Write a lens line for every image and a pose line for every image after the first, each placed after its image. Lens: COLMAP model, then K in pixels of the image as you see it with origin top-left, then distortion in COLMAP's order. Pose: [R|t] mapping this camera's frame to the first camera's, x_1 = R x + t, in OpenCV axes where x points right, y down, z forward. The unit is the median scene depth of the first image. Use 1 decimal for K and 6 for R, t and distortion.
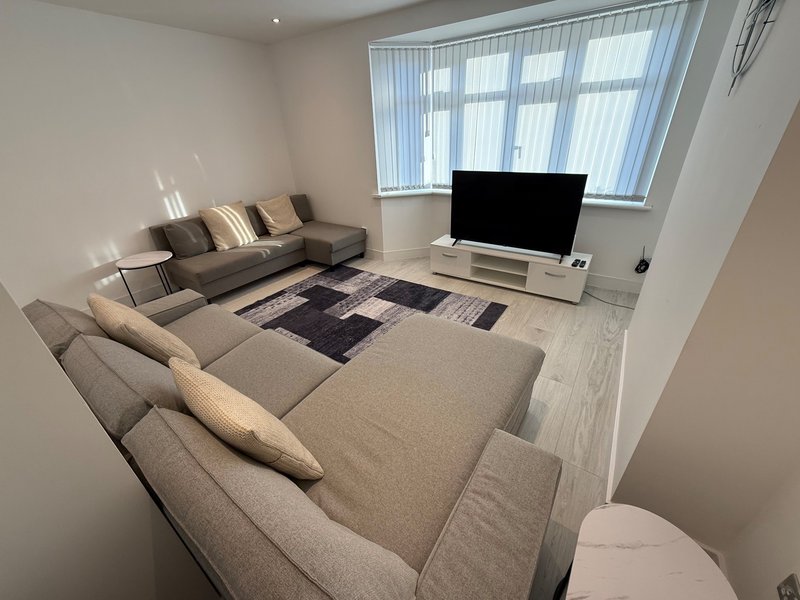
lens RADIAL K [[317.5, 0, 402.4], [0, 317.5, 299.2], [0, 0, 1]] dist [-0.004485, 0.000940]
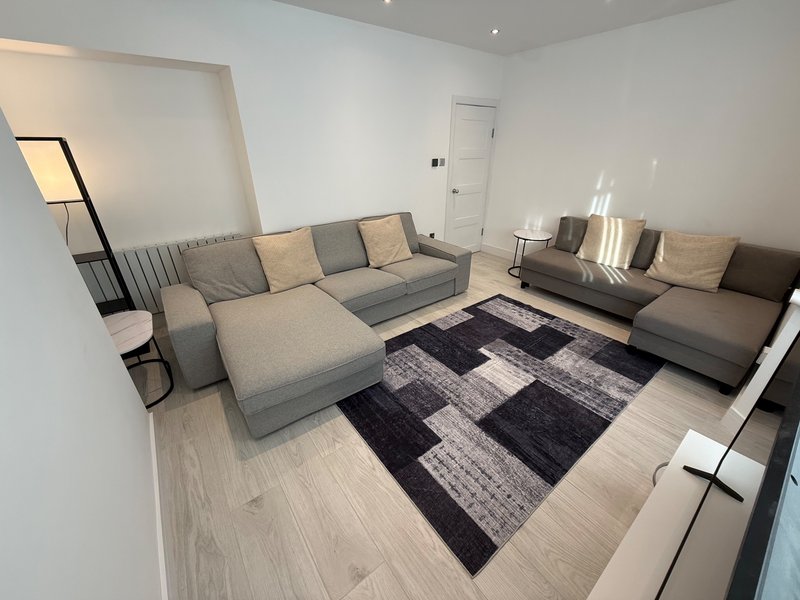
lens RADIAL K [[317.5, 0, 403.6], [0, 317.5, 302.0], [0, 0, 1]] dist [-0.004485, 0.000940]
pose [[-0.313102, 0.455989, -0.833091, 0.494524], [-0.430651, 0.713662, 0.552472, -0.383122], [0.846467, 0.531752, -0.027077, 0.686370]]
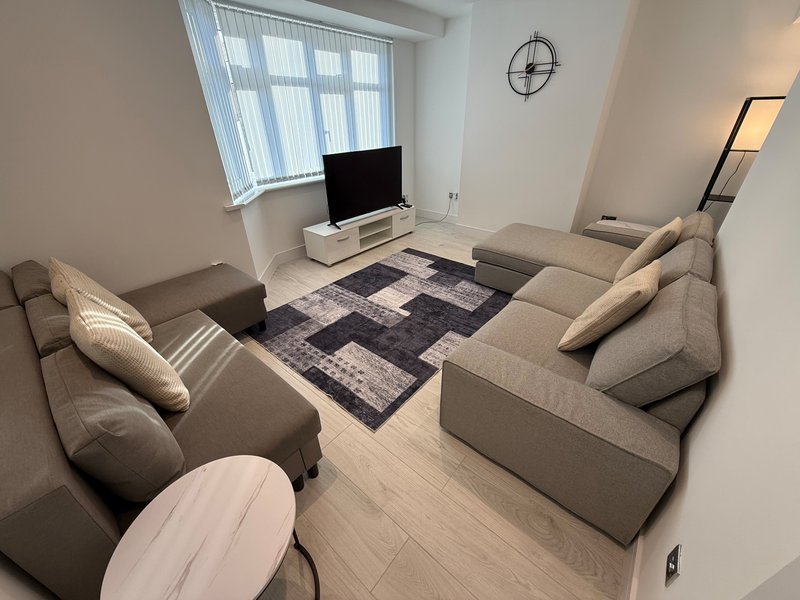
lens RADIAL K [[317.5, 0, 401.4], [0, 317.5, 299.7], [0, 0, 1]] dist [-0.004485, 0.000940]
pose [[0.103805, -0.471224, 0.875884, -0.876110], [0.472598, 0.798243, 0.373443, -0.293532], [-0.875143, 0.375175, 0.305561, 0.638255]]
